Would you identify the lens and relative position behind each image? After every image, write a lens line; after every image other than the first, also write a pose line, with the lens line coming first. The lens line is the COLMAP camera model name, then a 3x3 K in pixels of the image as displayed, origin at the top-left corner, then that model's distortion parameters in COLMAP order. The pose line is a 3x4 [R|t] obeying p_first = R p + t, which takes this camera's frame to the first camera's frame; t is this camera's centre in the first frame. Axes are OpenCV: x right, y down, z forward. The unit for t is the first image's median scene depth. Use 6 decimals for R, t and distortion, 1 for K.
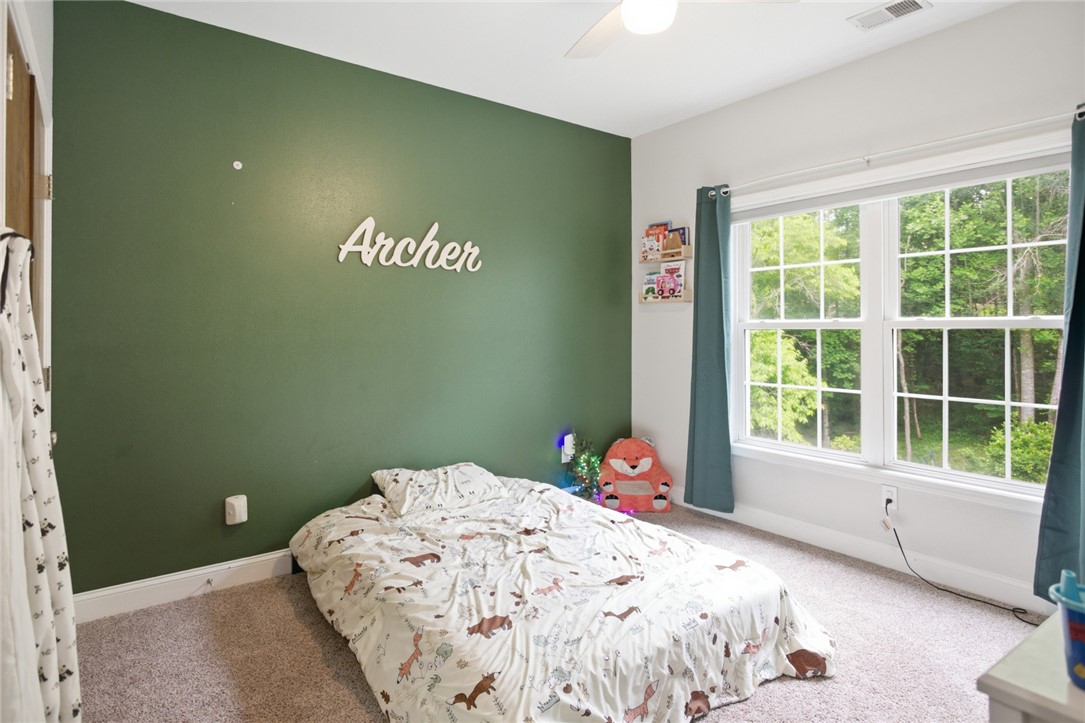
lens RADIAL K [[580.2, 0, 542.5], [0, 580.2, 336.2], [0, 0, 1]] dist [-0.002717, -0.000399]
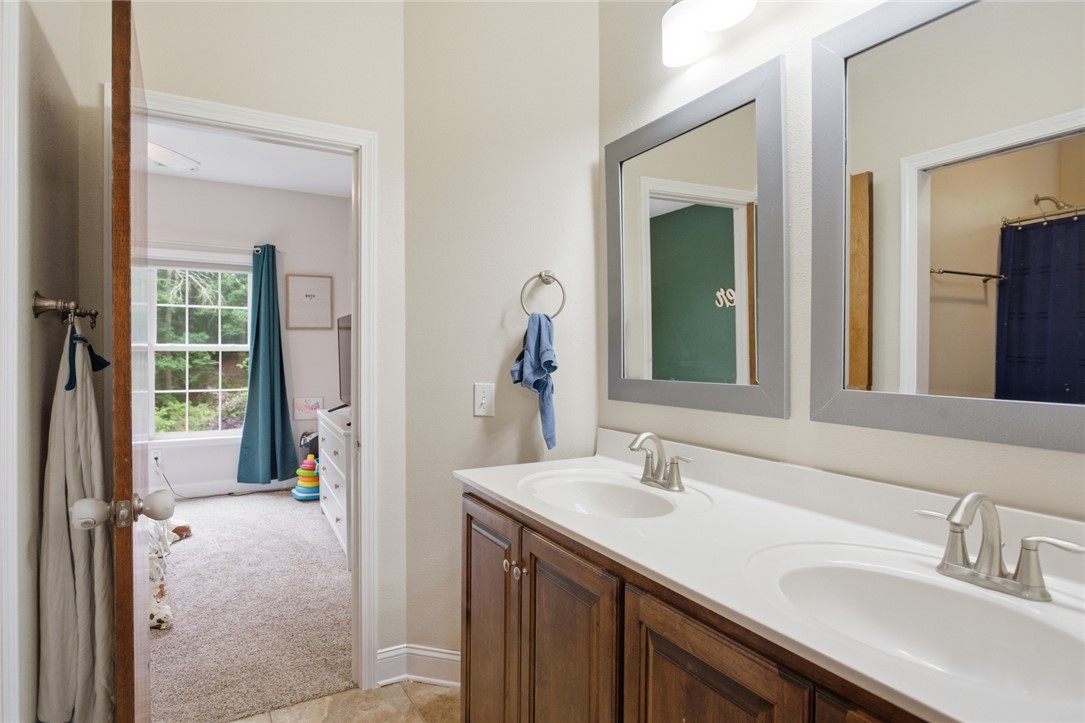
lens RADIAL K [[580.2, 0, 542.5], [0, 580.2, 336.2], [0, 0, 1]] dist [-0.002717, -0.000399]
pose [[0.137707, 0.031259, 0.989980, -1.000987], [0.000244, 0.999501, -0.031593, -0.001101], [-0.990473, 0.004592, 0.137631, -0.322533]]
